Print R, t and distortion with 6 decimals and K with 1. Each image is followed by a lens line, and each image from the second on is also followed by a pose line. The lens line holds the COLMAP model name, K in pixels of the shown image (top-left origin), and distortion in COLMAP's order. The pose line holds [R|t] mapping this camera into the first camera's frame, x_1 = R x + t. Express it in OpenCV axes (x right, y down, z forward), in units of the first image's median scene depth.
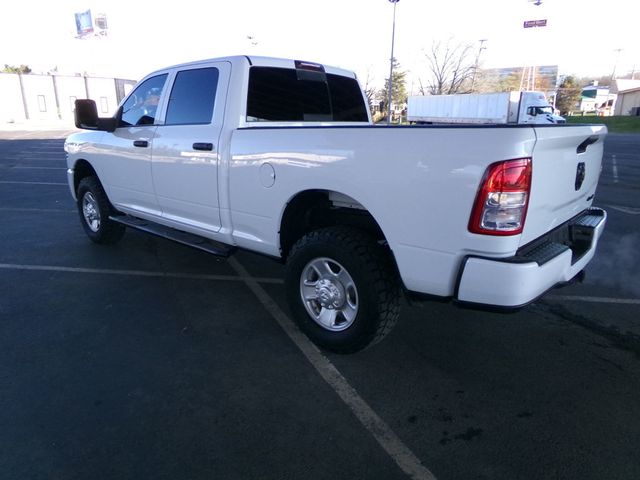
lens RADIAL K [[443.4, 0, 320.3], [0, 443.4, 227.2], [0, 0, 1]] dist [-0.026274, 0.044093]
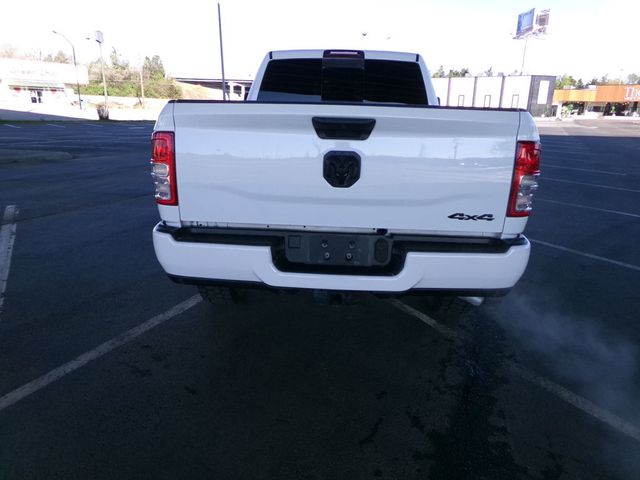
lens RADIAL K [[443.4, 0, 320.3], [0, 443.4, 227.2], [0, 0, 1]] dist [-0.026274, 0.044093]
pose [[0.622959, 0.200862, -0.756027, 0.777348], [-0.197425, 0.975556, 0.096510, -0.055402], [0.756931, 0.089136, 0.647387, 0.313467]]
